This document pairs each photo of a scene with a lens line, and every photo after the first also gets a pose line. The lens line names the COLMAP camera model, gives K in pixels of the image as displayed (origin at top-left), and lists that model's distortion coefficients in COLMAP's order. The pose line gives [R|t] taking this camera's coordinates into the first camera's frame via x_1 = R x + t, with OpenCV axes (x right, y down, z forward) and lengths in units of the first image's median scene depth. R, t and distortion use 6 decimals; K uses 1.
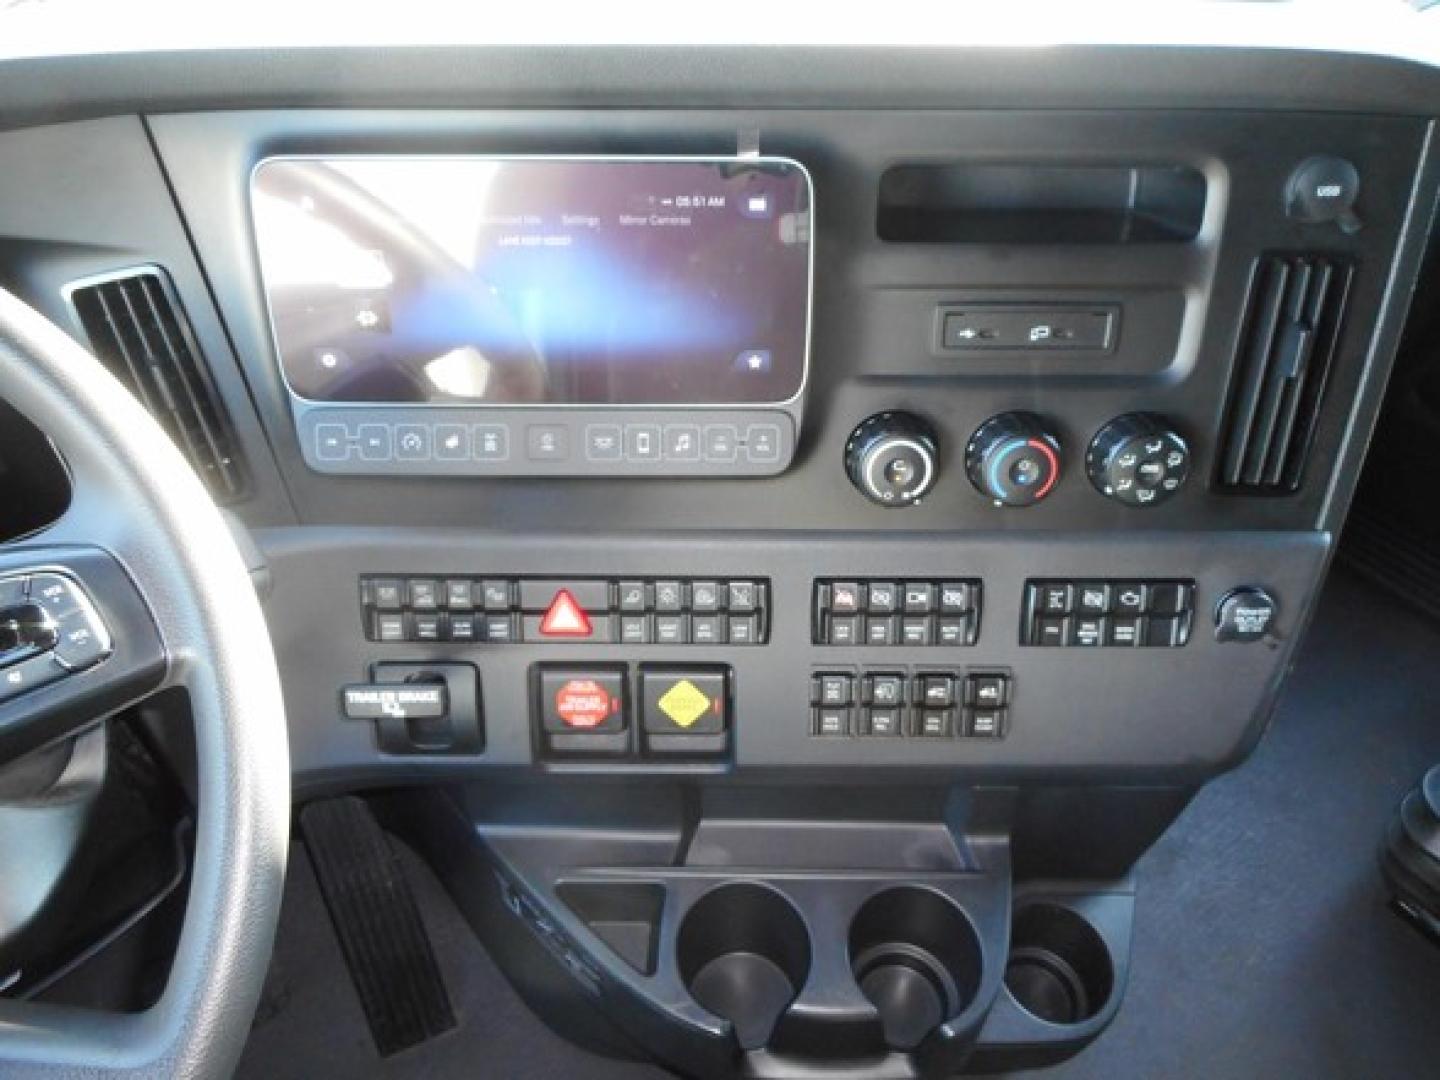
lens RADIAL K [[1087.9, 0, 740.6], [0, 1087.9, 538.5], [0, 0, 1]] dist [-0.002188, -0.000992]
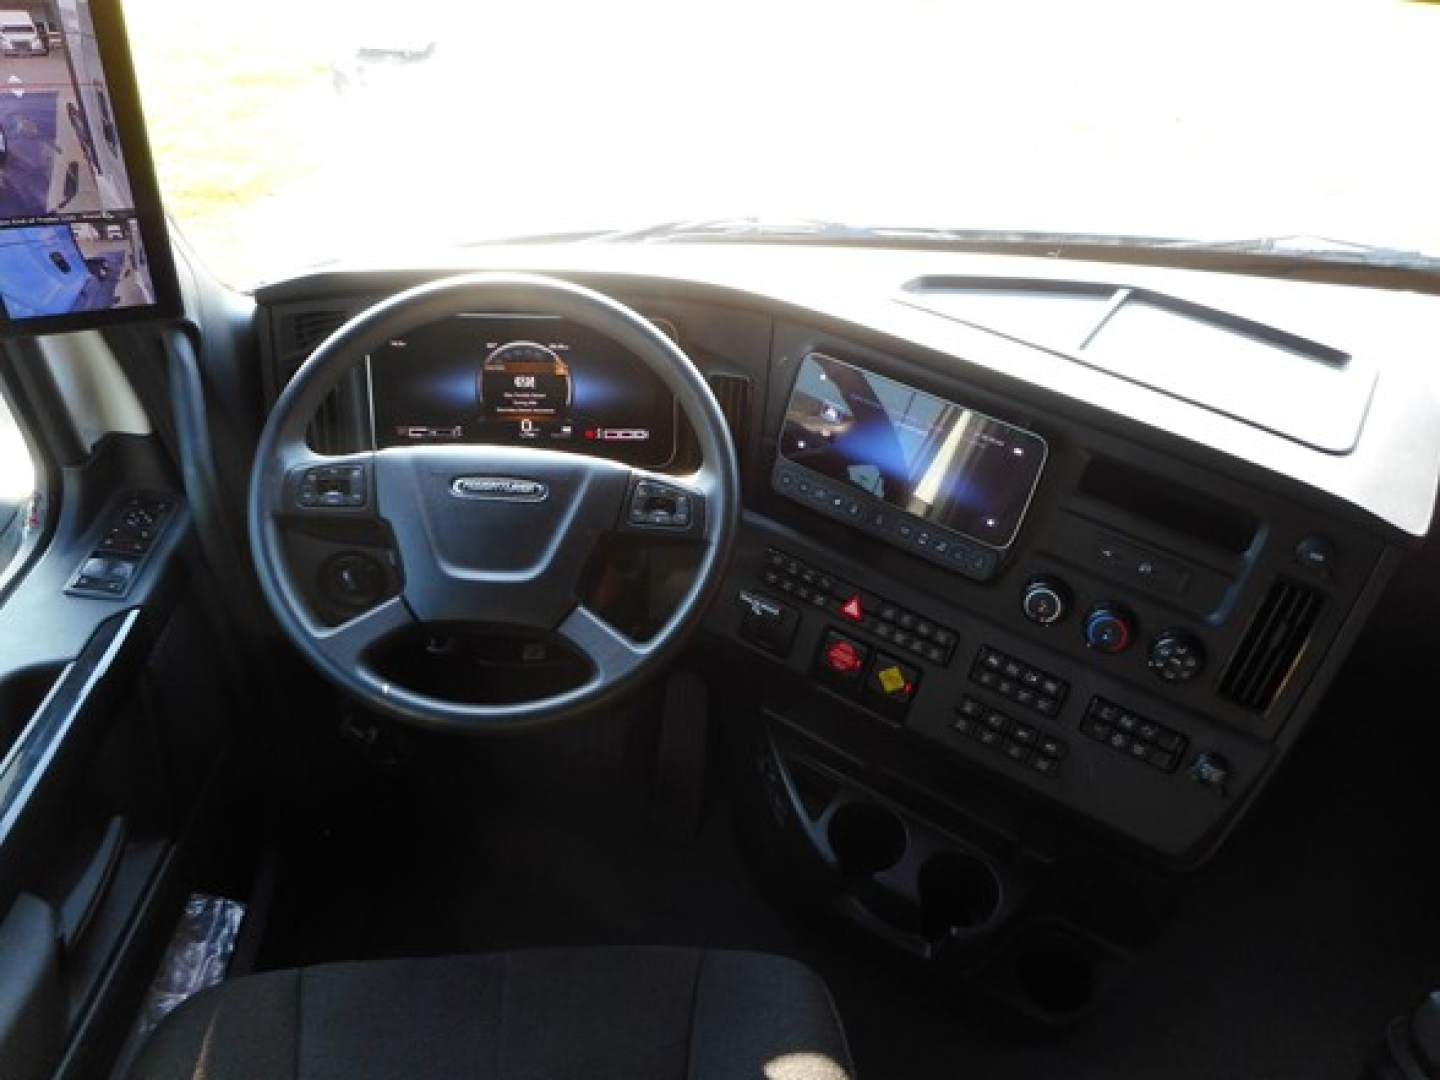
lens RADIAL K [[1223.1, 0, 720.0], [0, 1223.1, 540.0], [0, 0, 1]] dist [0.065999, 0.004828]
pose [[0.847429, 0.387051, -0.363396, 0.377366], [-0.420225, 0.907318, -0.013572, 0.091272], [0.324462, 0.164210, 0.931536, -1.099025]]
